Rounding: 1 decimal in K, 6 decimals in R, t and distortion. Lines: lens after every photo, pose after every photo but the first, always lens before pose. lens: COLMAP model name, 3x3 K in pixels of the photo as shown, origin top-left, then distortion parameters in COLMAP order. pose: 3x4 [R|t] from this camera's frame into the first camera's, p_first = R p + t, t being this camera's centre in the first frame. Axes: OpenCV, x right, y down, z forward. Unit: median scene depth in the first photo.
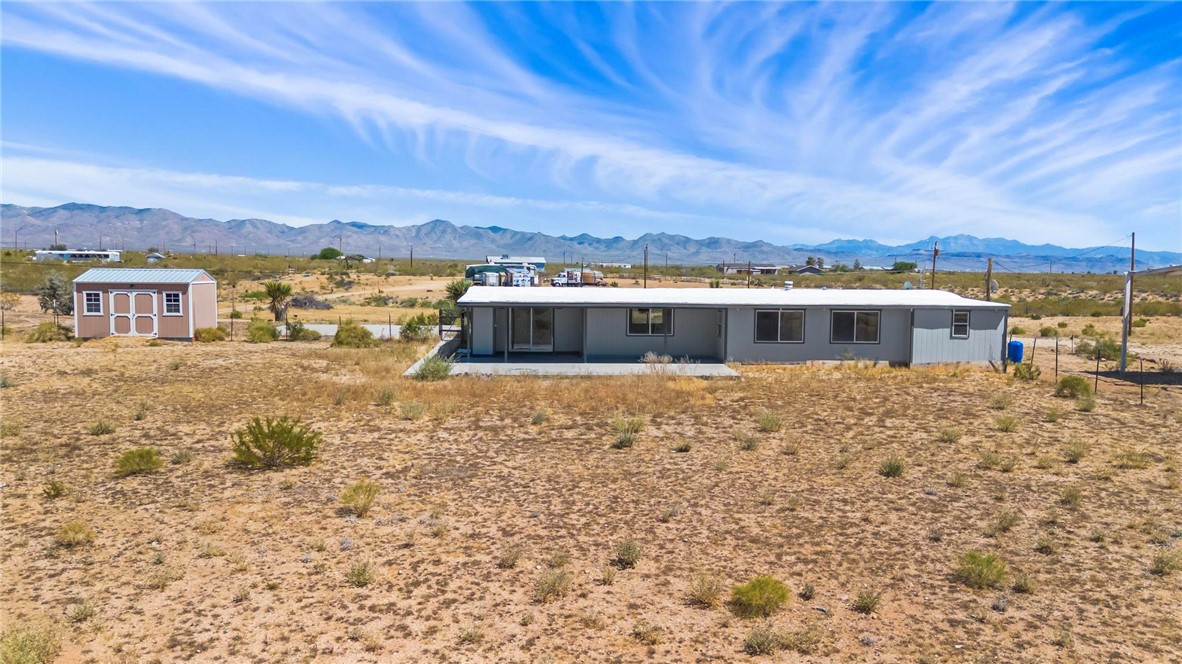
lens RADIAL K [[859.7, 0, 592.4], [0, 859.7, 331.8], [0, 0, 1]] dist [0.057588, -0.048547]
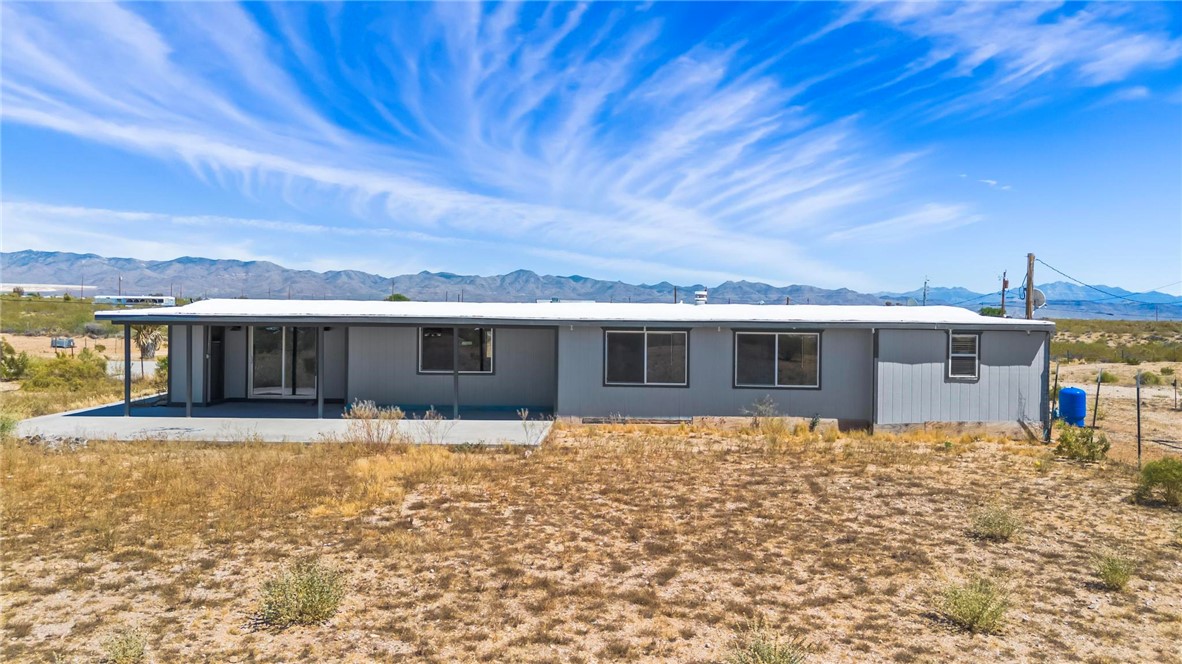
lens RADIAL K [[853.8, 0, 591.6], [0, 853.8, 323.0], [0, 0, 1]] dist [0.072510, -0.076288]
pose [[0.995558, 0.000078, -0.094153, 0.234560], [-0.006278, 0.997829, -0.065557, 0.008372], [0.093943, 0.065857, 0.993397, 0.412138]]
